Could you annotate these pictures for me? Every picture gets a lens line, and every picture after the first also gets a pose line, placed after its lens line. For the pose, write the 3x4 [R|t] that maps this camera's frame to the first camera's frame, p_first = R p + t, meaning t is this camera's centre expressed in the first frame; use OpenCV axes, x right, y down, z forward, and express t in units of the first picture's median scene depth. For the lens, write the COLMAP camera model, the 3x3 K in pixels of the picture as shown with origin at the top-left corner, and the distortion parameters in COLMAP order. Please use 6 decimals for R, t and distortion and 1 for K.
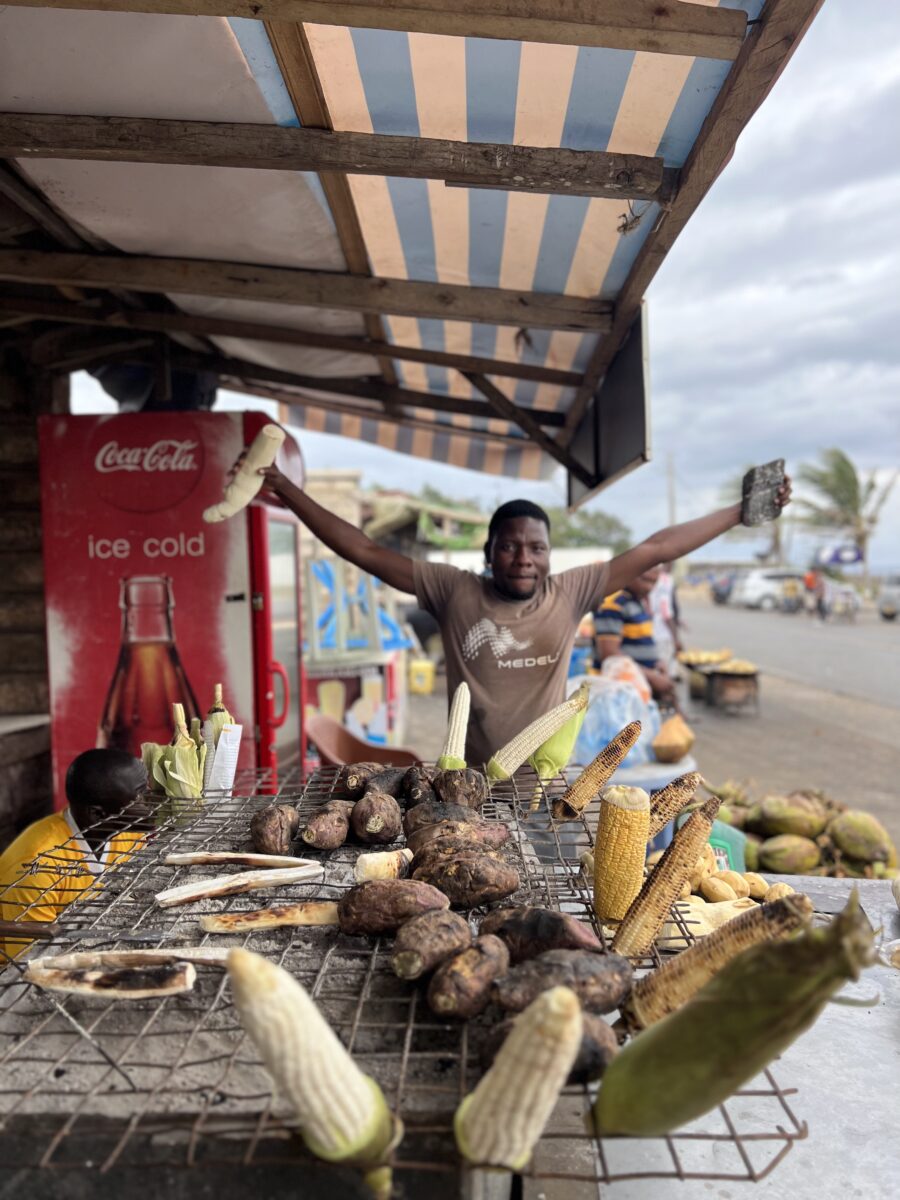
lens RADIAL K [[910.0, 0, 454.4], [0, 910.0, 593.9], [0, 0, 1]] dist [0.060557, -0.067354]
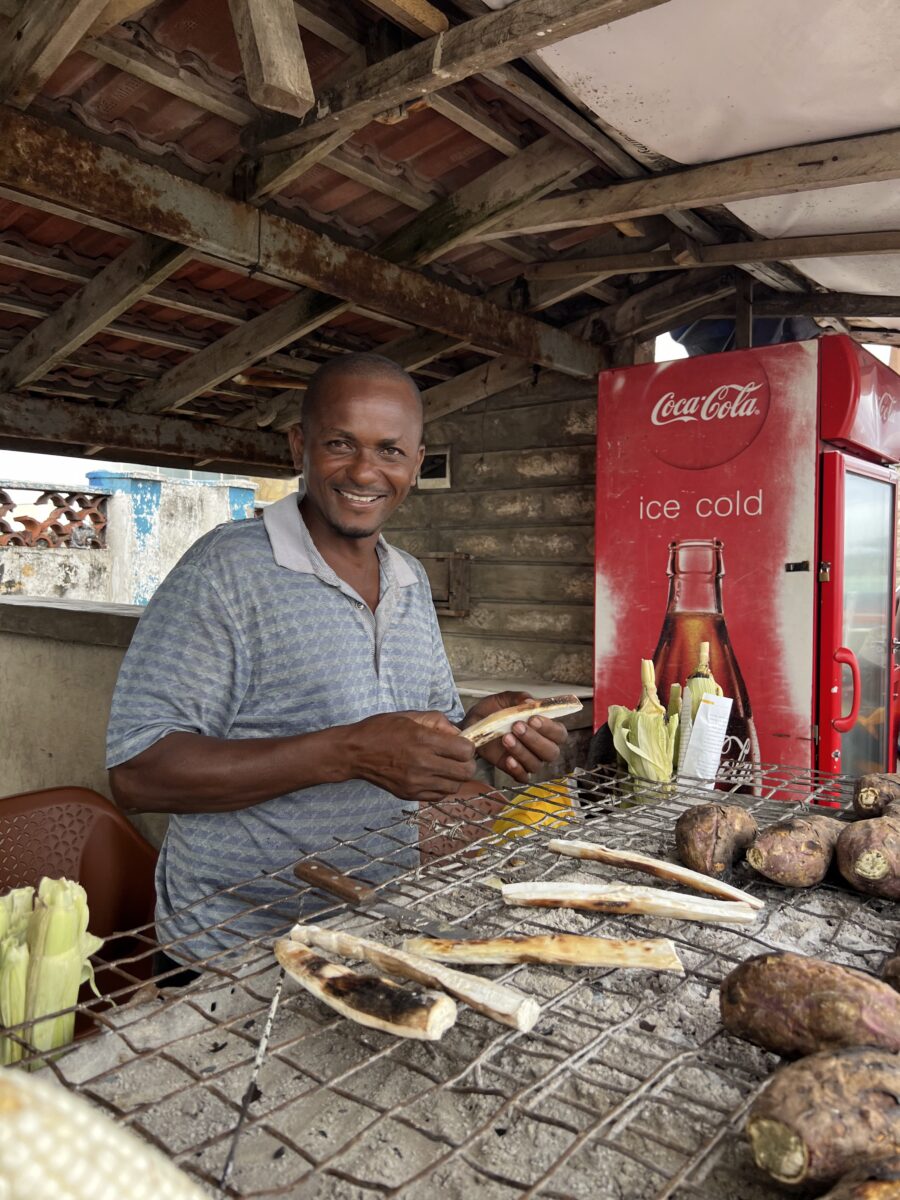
lens RADIAL K [[910.0, 0, 454.4], [0, 910.0, 593.9], [0, 0, 1]] dist [0.060557, -0.067354]
pose [[0.784149, 0.043640, -0.619036, 0.057686], [-0.049025, 0.998763, 0.008309, 0.069013], [0.618633, 0.023833, 0.785318, 0.293527]]
